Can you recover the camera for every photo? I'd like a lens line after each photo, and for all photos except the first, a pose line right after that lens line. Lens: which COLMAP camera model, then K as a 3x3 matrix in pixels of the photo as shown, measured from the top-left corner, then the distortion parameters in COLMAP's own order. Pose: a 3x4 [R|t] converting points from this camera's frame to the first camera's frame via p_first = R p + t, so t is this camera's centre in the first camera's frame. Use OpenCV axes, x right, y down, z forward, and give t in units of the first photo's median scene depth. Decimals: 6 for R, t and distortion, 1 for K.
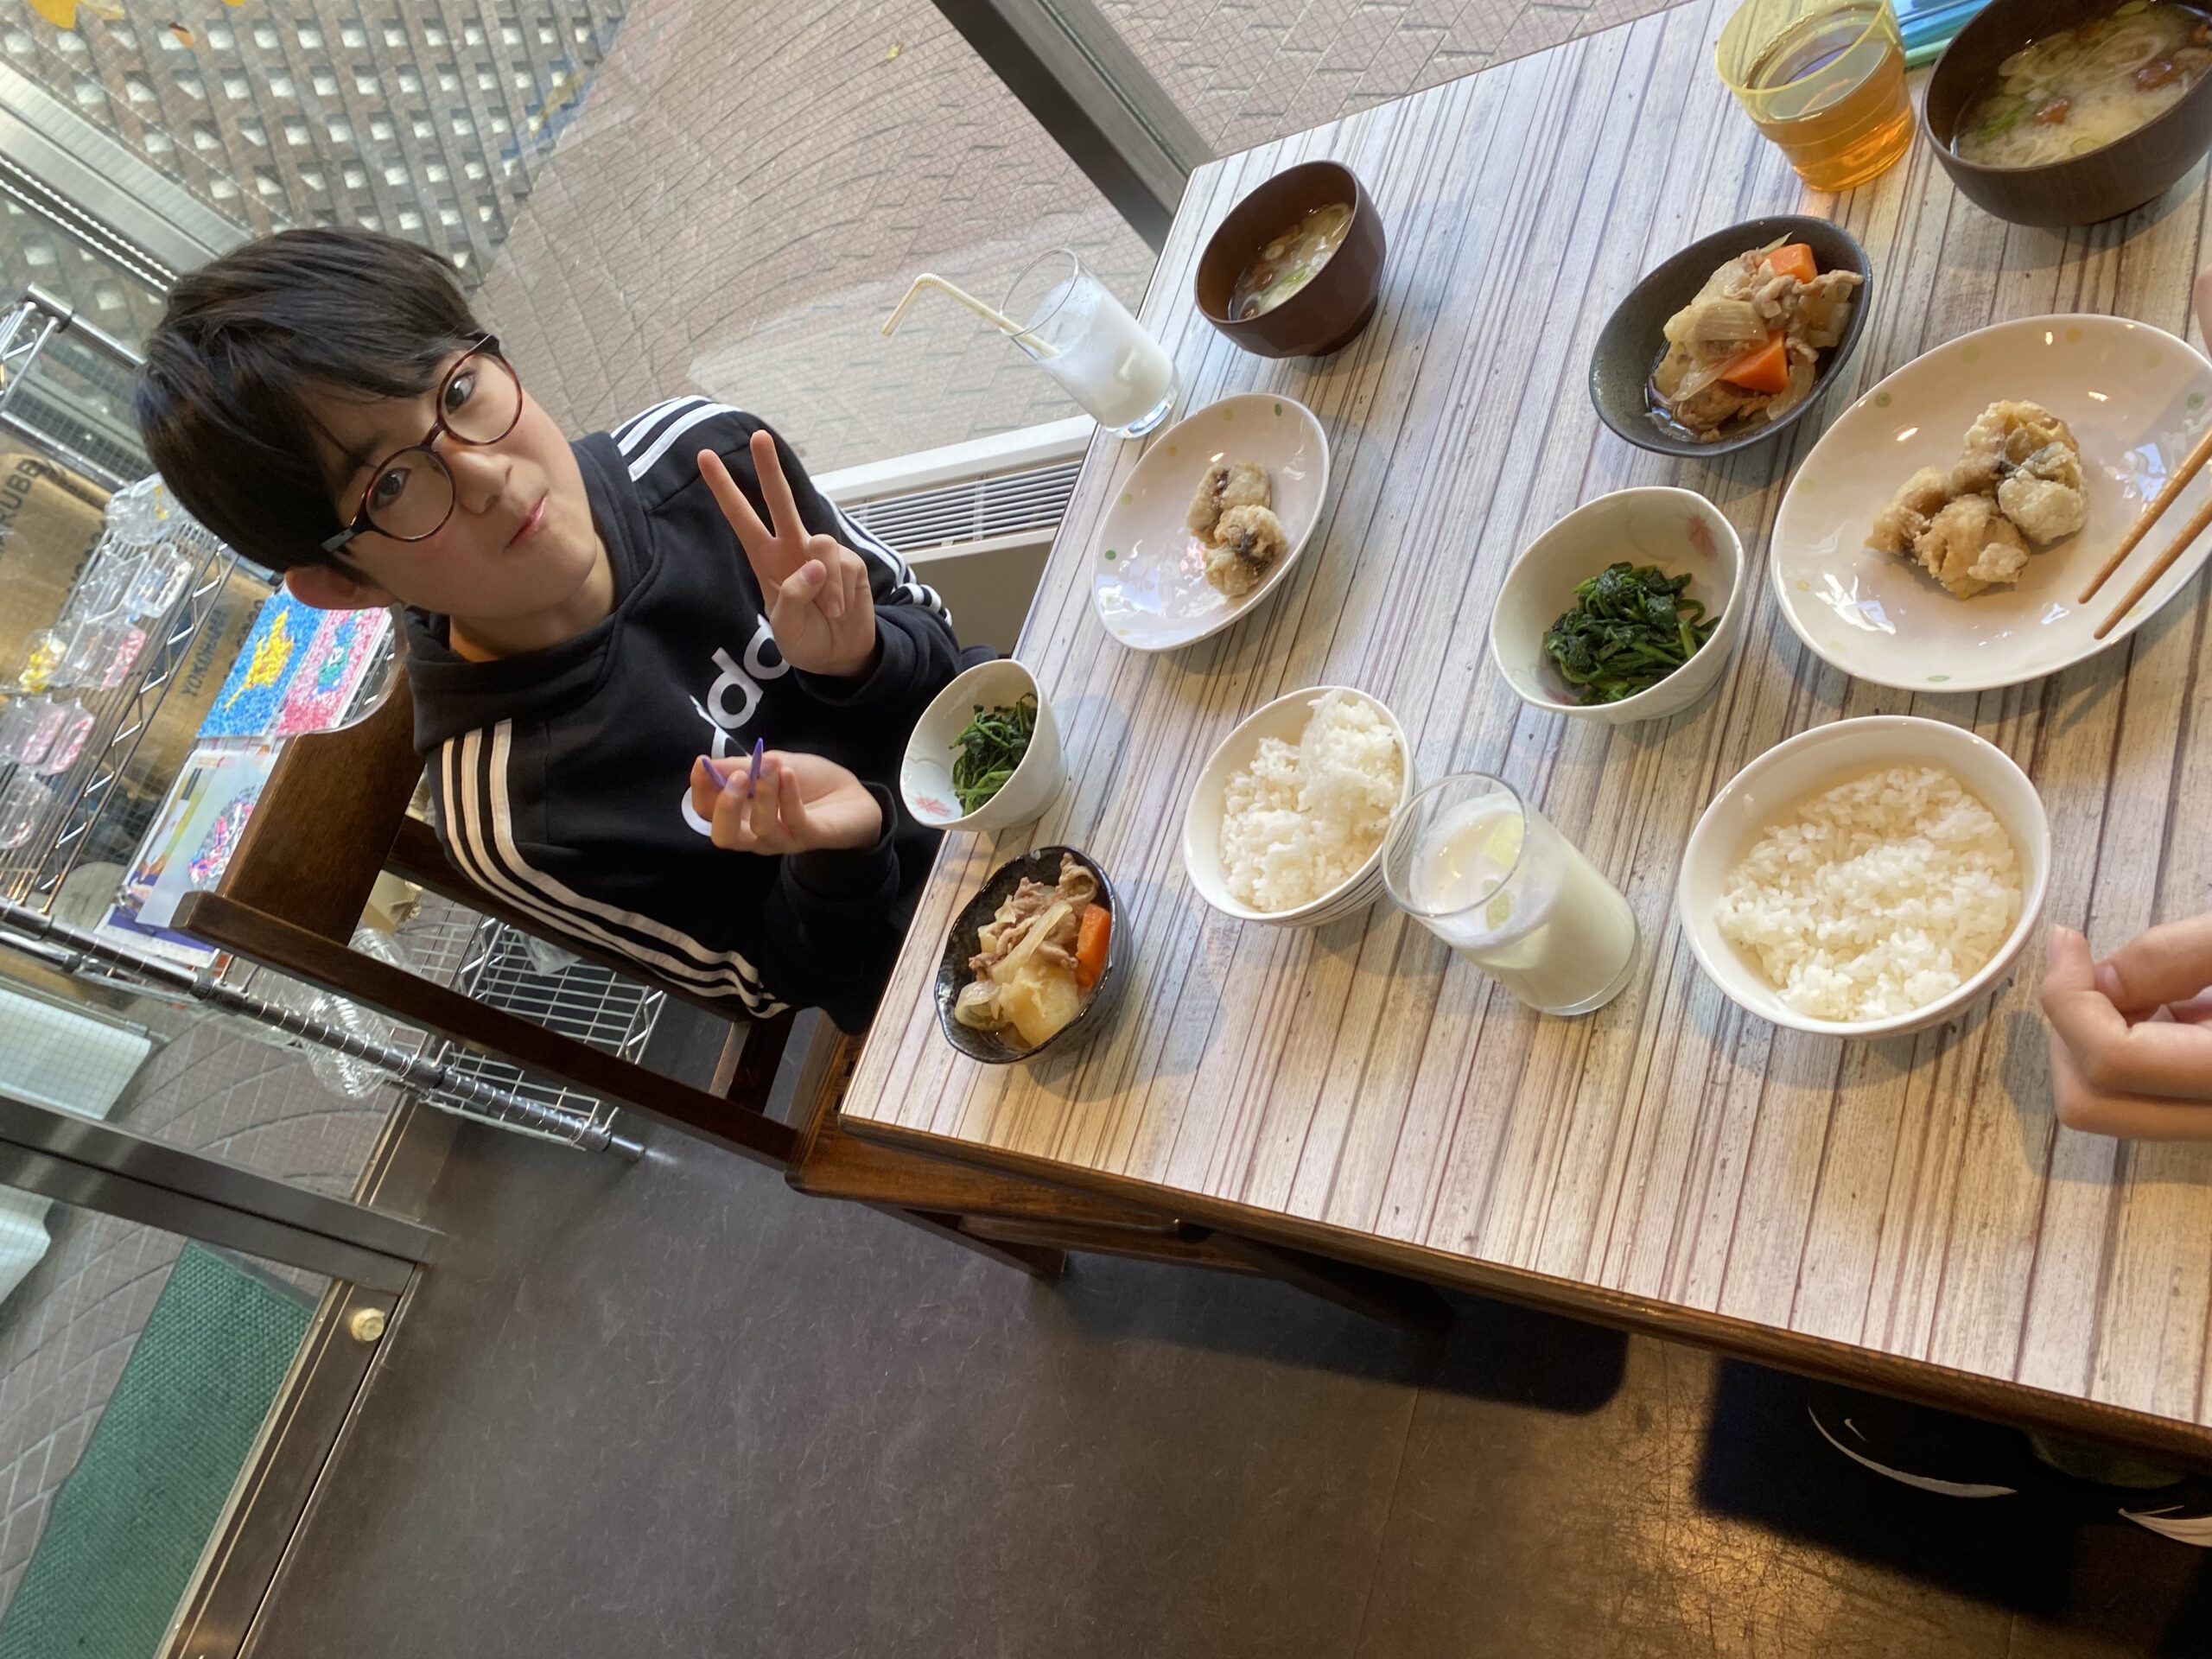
lens RADIAL K [[1645.9, 0, 1106.0], [0, 1645.9, 829.5], [0, 0, 1]] dist [-0.000894, -0.001065]
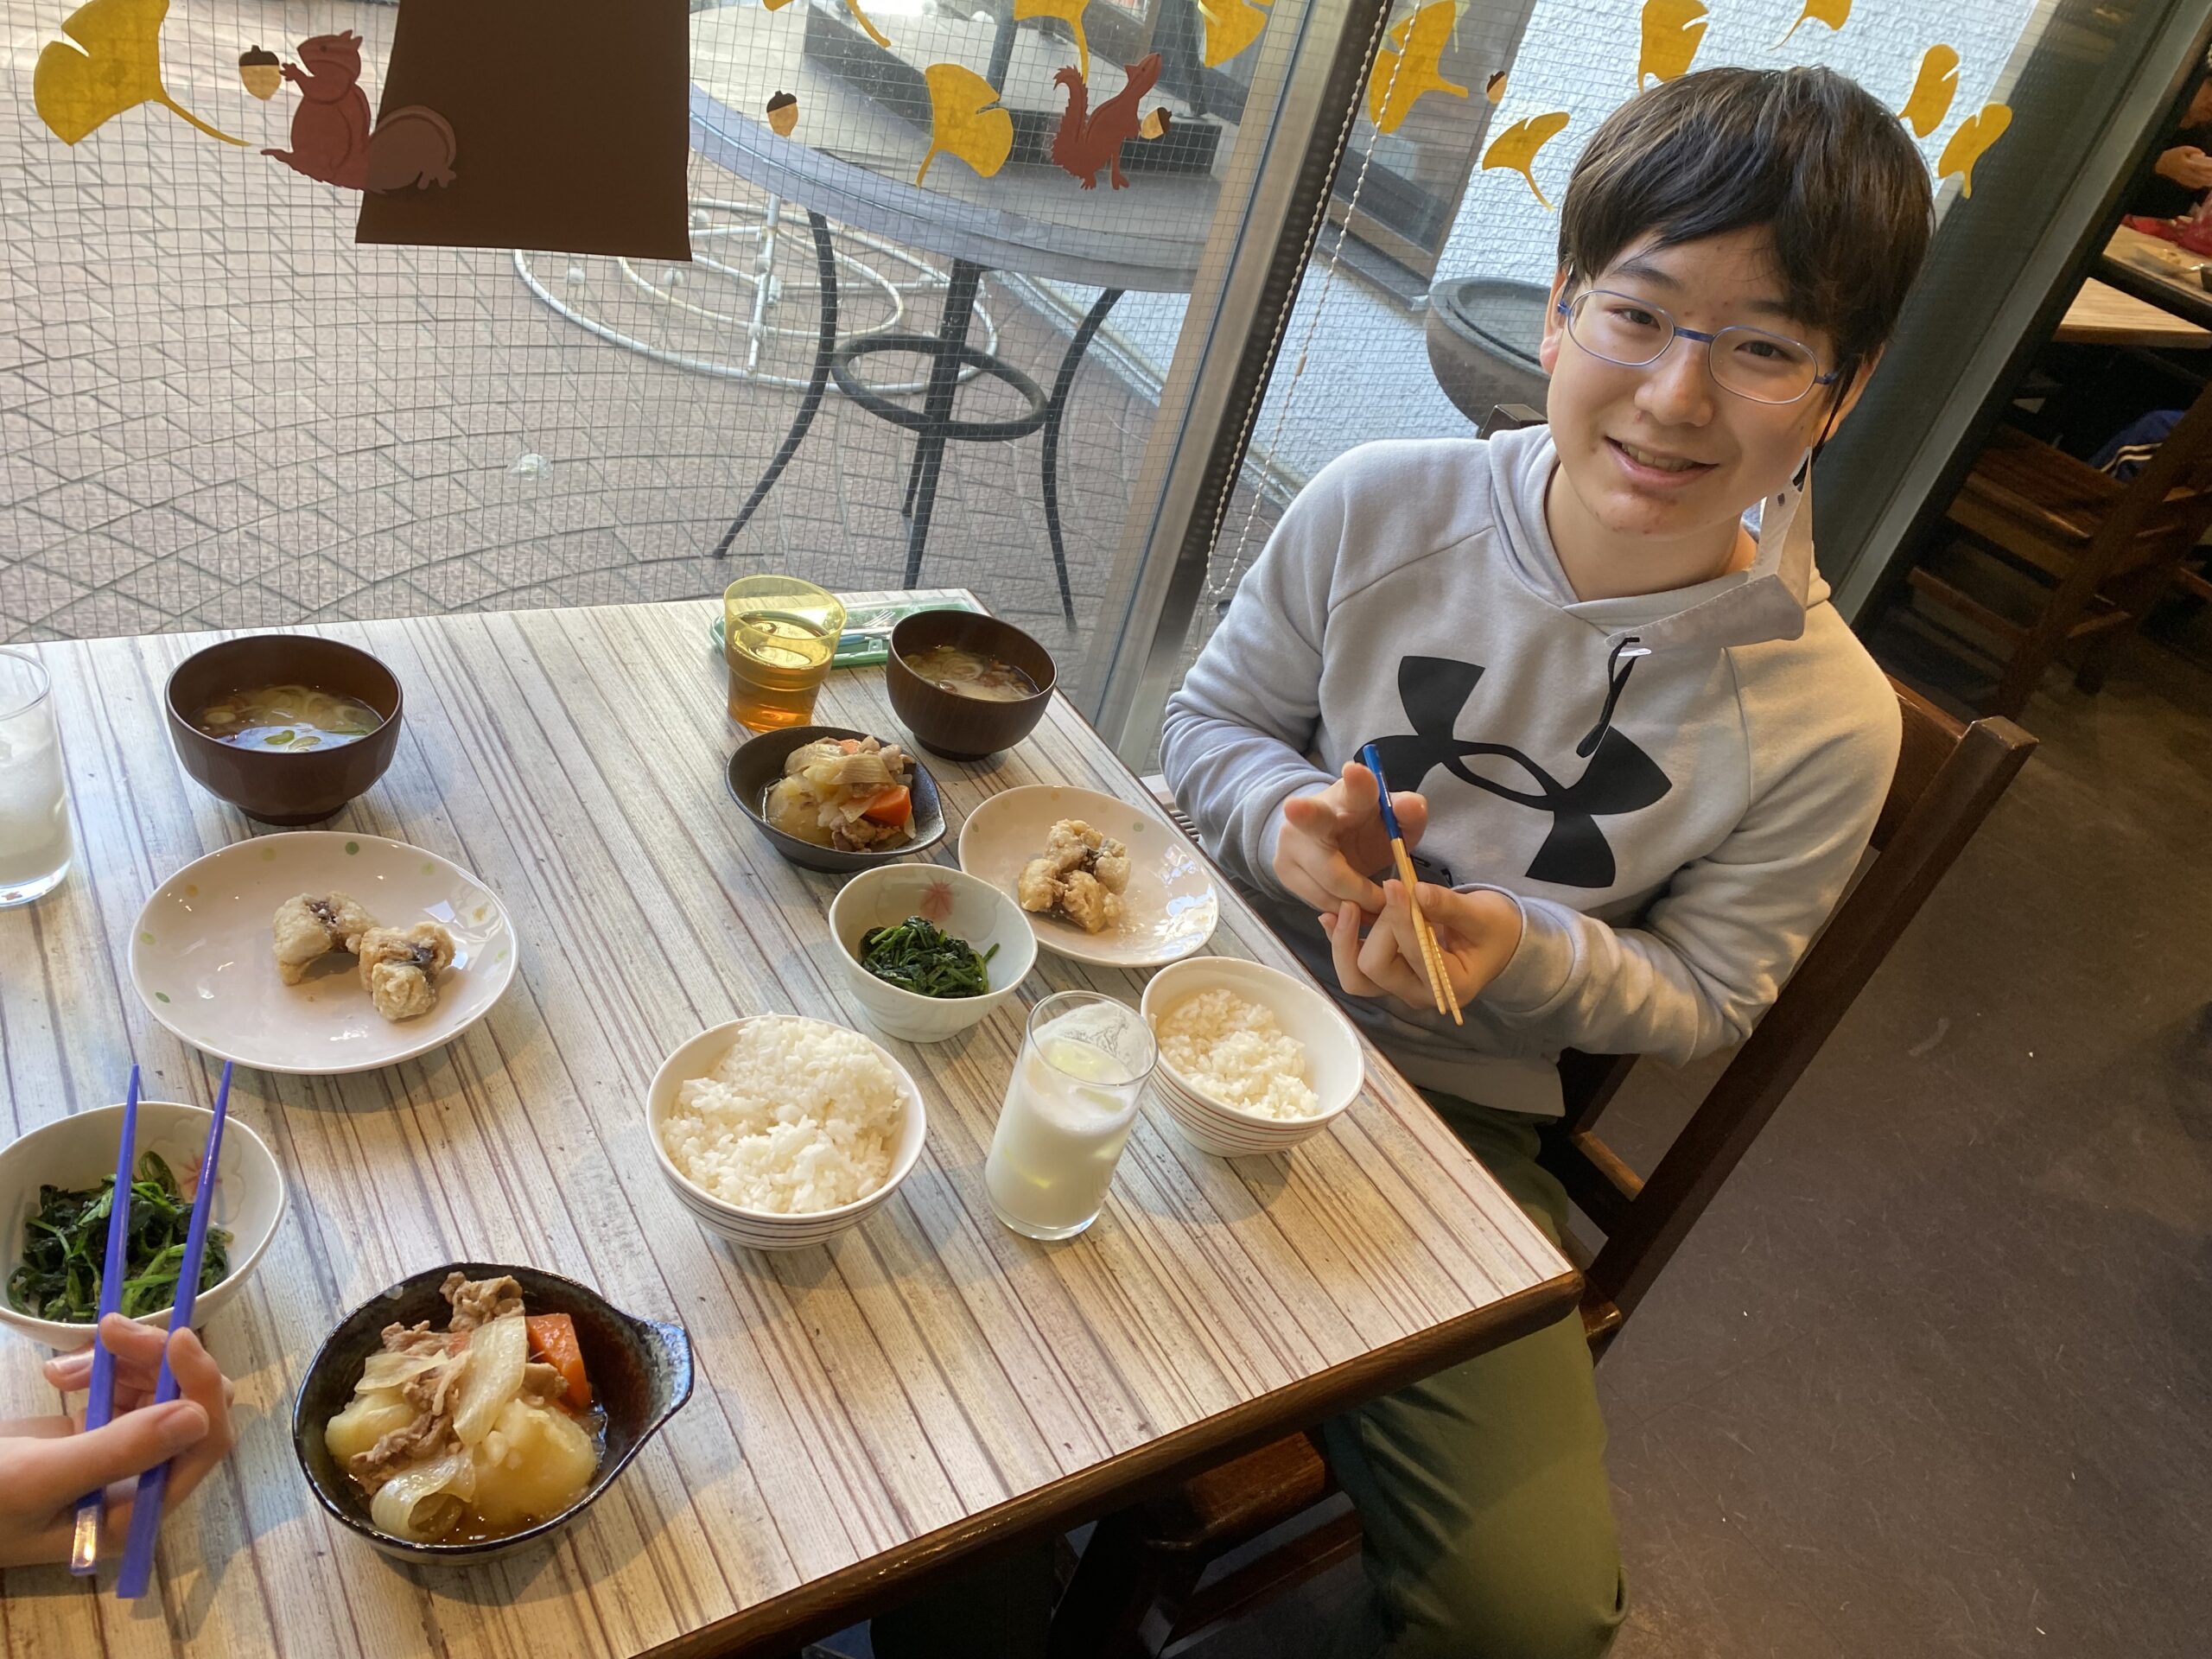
lens RADIAL K [[1707.9, 0, 1106.0], [0, 1707.9, 829.5], [0, 0, 1]] dist [0.003518, 0.000665]
pose [[0.277784, 0.202880, 0.938976, -0.802558], [0.378263, 0.875380, -0.301043, 0.207176], [-0.883036, 0.438805, 0.166425, 0.590040]]
